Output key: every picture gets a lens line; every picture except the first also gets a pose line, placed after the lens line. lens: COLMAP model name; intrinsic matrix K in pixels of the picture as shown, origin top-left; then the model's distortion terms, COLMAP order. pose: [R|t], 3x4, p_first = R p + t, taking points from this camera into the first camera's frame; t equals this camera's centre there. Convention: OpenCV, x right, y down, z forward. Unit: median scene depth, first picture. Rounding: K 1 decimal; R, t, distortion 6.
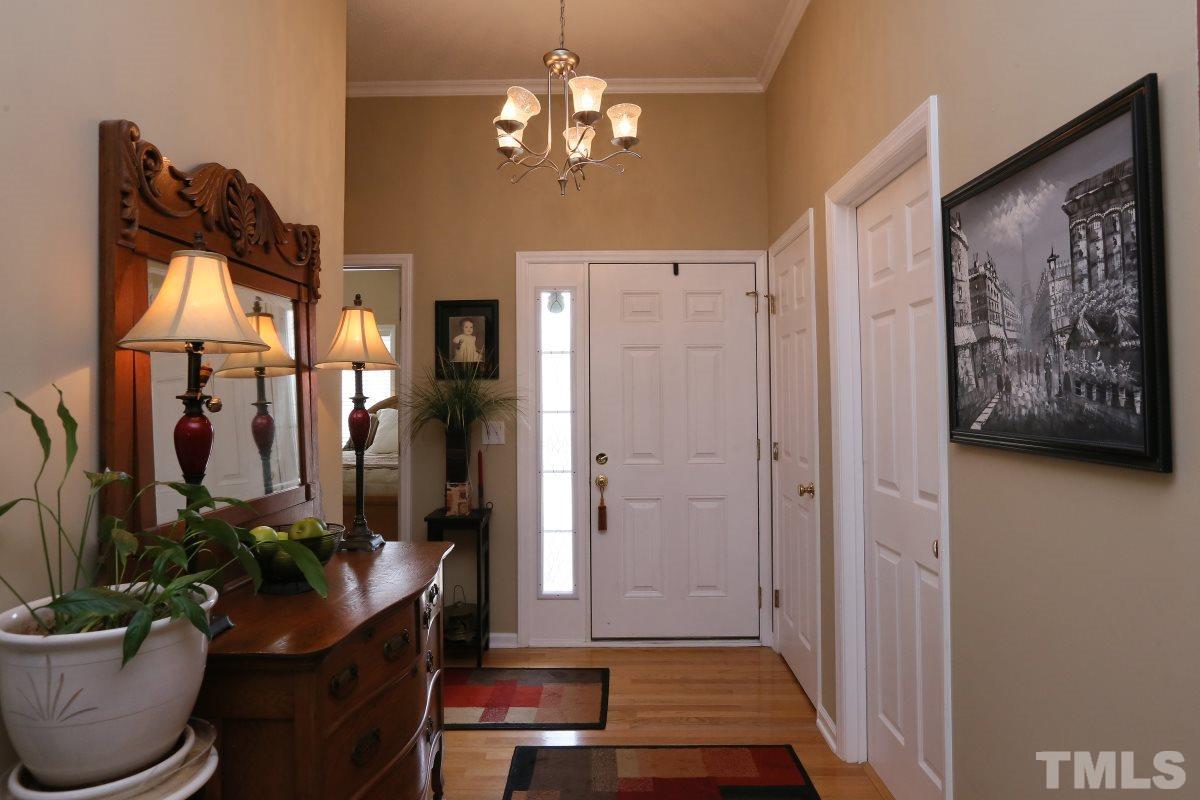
lens RADIAL K [[663.5, 0, 600.8], [0, 663.5, 391.7], [0, 0, 1]] dist [-0.023647, 0.009069]
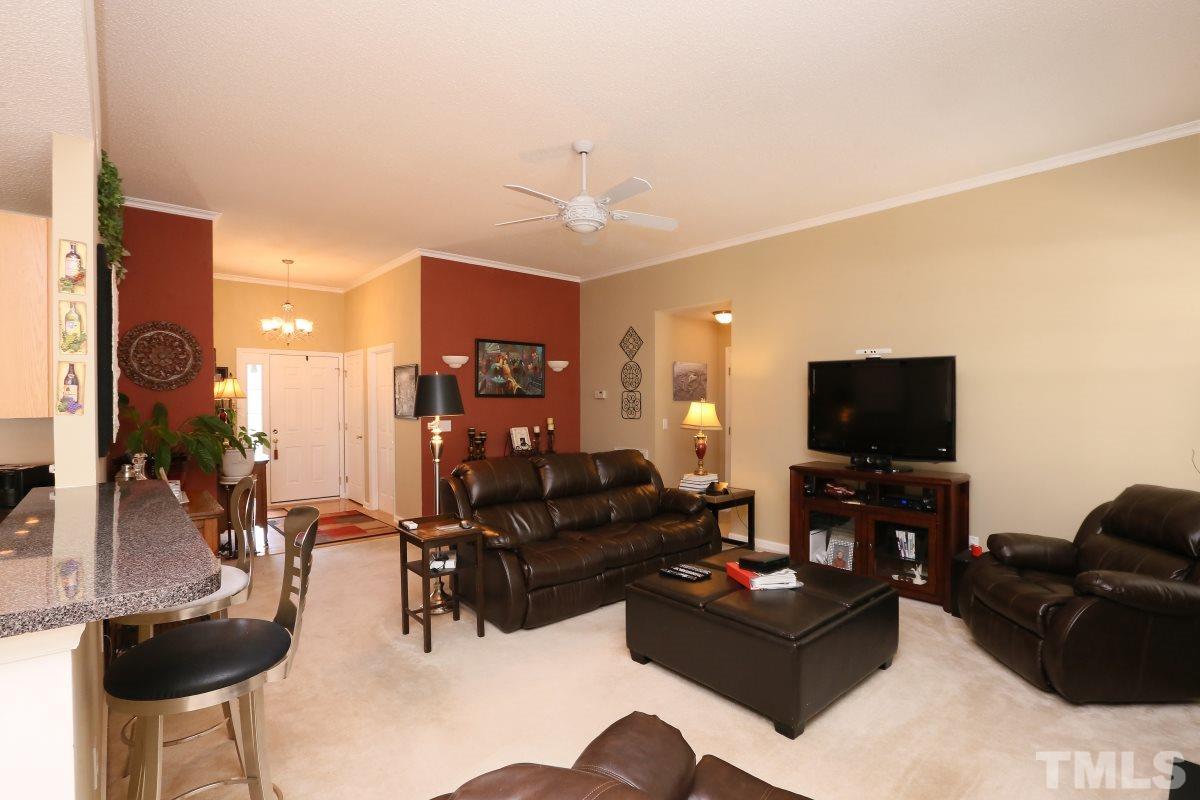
lens RADIAL K [[560.5, 0, 592.8], [0, 560.5, 400.9], [0, 0, 1]] dist [-0.031679, 0.000732]
pose [[0.739190, 0.004773, 0.673480, -1.187010], [-0.008381, 0.999963, 0.002112, -0.071357], [-0.673445, -0.007206, 0.739202, -3.097483]]
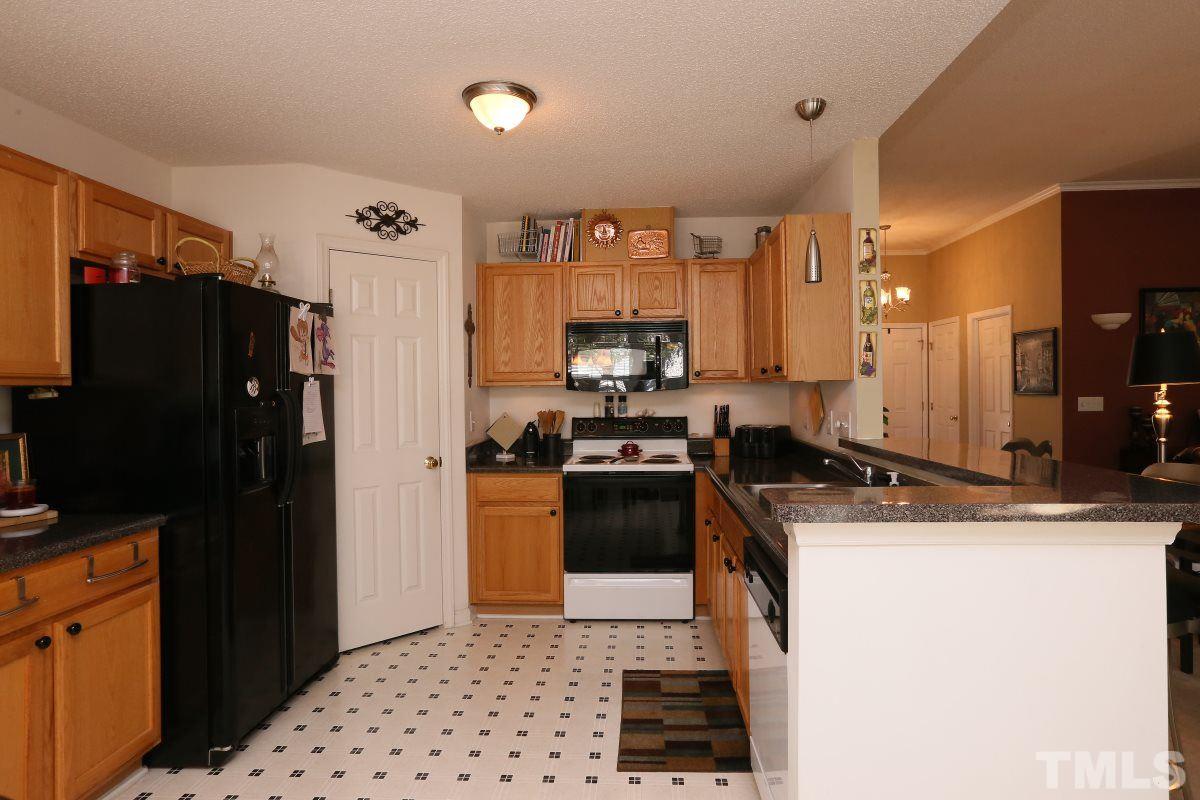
lens RADIAL K [[663.5, 0, 599.5], [0, 663.5, 395.7], [0, 0, 1]] dist [-0.023647, 0.009069]
pose [[0.999790, -0.006693, -0.019345, -1.989530], [0.007070, 0.999785, 0.019470, -0.011639], [0.019211, -0.019603, 0.999623, -3.165843]]
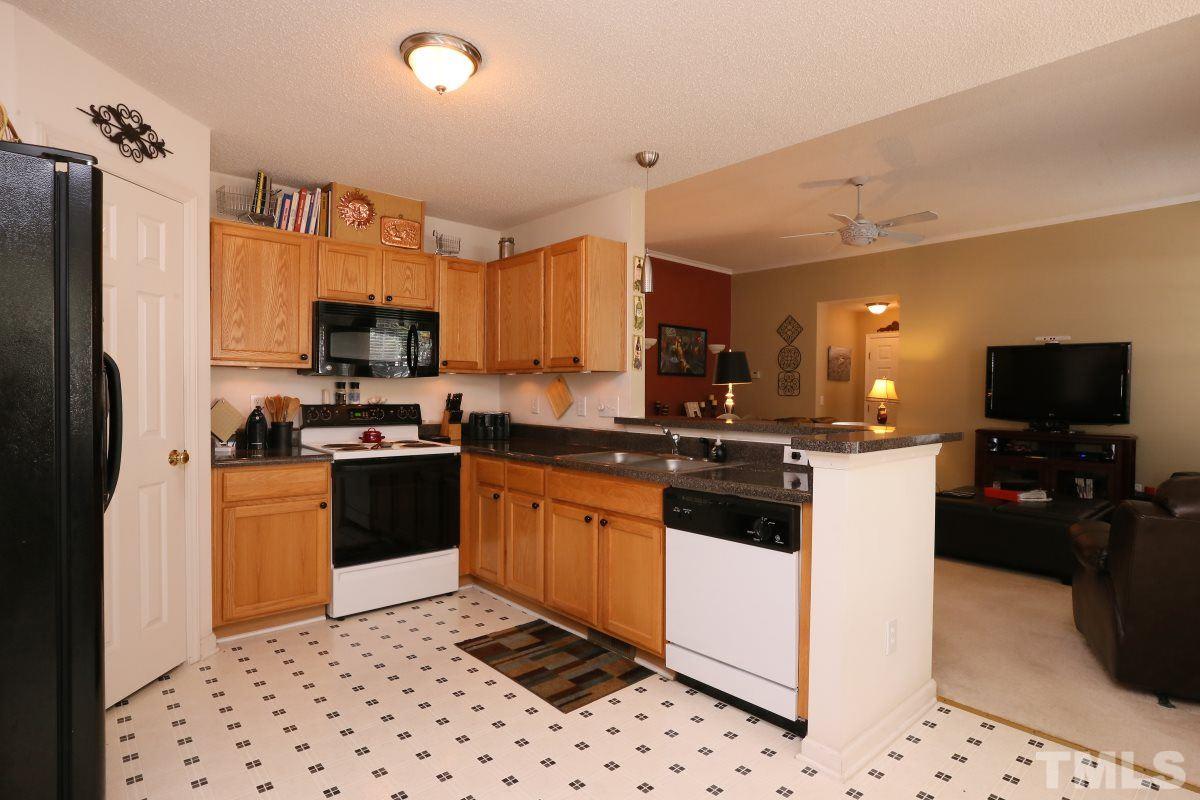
lens RADIAL K [[601.1, 0, 579.4], [0, 601.1, 402.2], [0, 0, 1]] dist [-0.016928, 0.008638]
pose [[0.742440, 0.001639, 0.669911, -2.974264], [-0.020030, 0.999604, 0.019754, 0.061901], [-0.669613, -0.028084, 0.742179, -2.794685]]
